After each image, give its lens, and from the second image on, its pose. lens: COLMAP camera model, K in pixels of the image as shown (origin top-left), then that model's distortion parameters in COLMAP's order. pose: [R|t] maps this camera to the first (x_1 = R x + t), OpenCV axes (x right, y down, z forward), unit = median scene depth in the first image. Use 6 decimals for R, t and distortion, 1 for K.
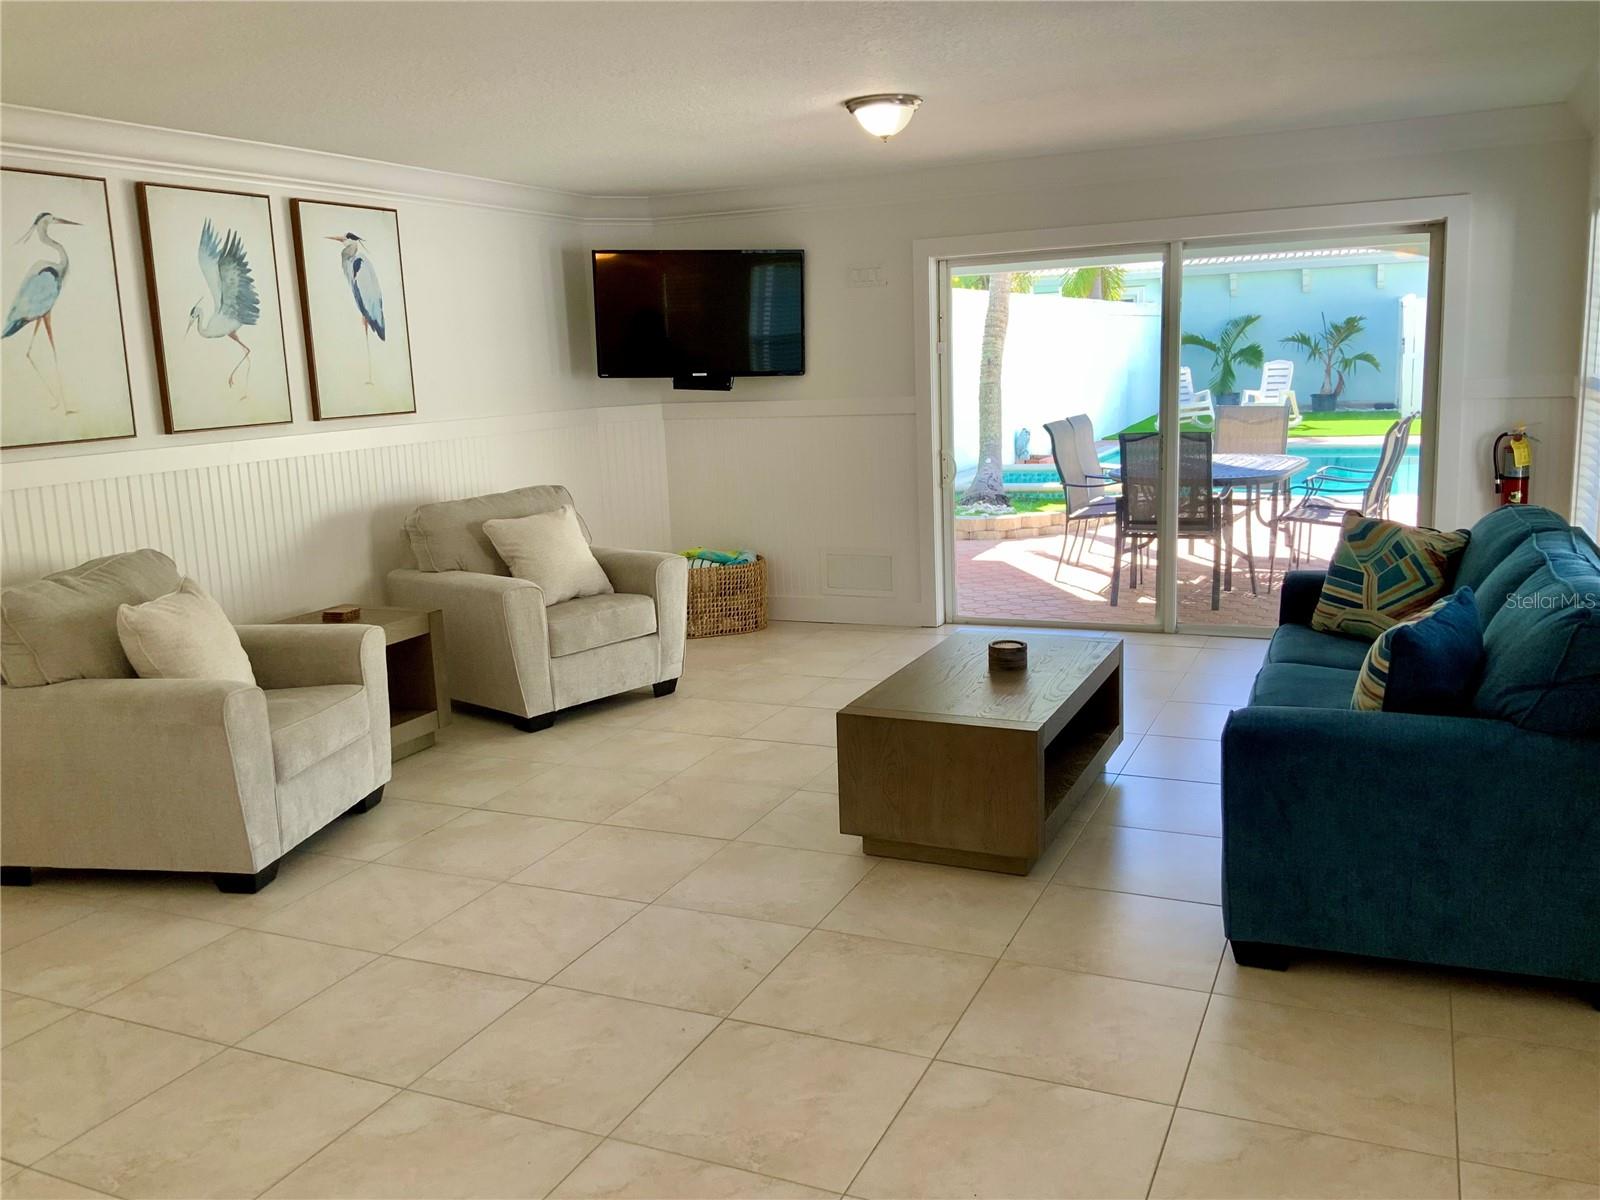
lens RADIAL K [[1316.4, 0, 800.0], [0, 1316.4, 600.0], [0, 0, 1]] dist [0.114478, -0.223278]
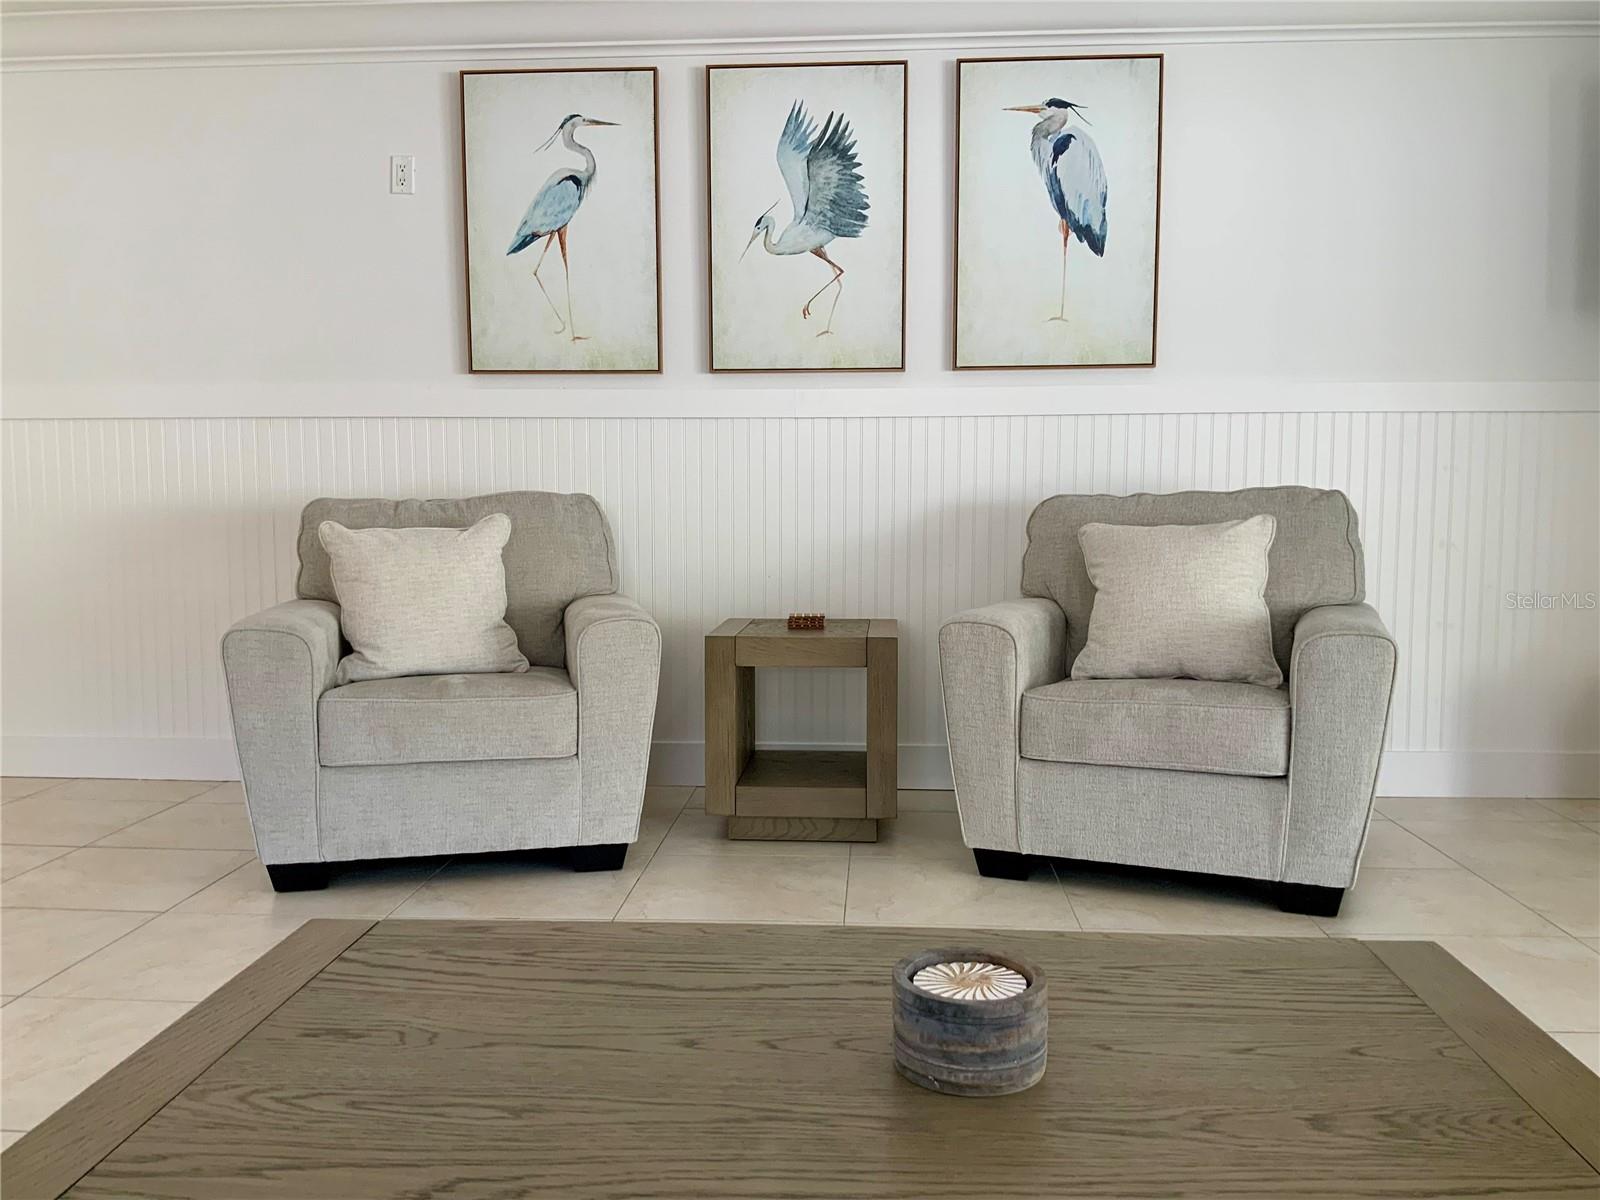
lens RADIAL K [[1316.4, 0, 800.0], [0, 1316.4, 600.0], [0, 0, 1]] dist [0.114478, -0.223278]
pose [[0.349434, 0.110731, -0.930395, 0.312253], [-0.185572, 0.981500, 0.047117, -0.032895], [0.918400, 0.156191, 0.363518, 0.737881]]
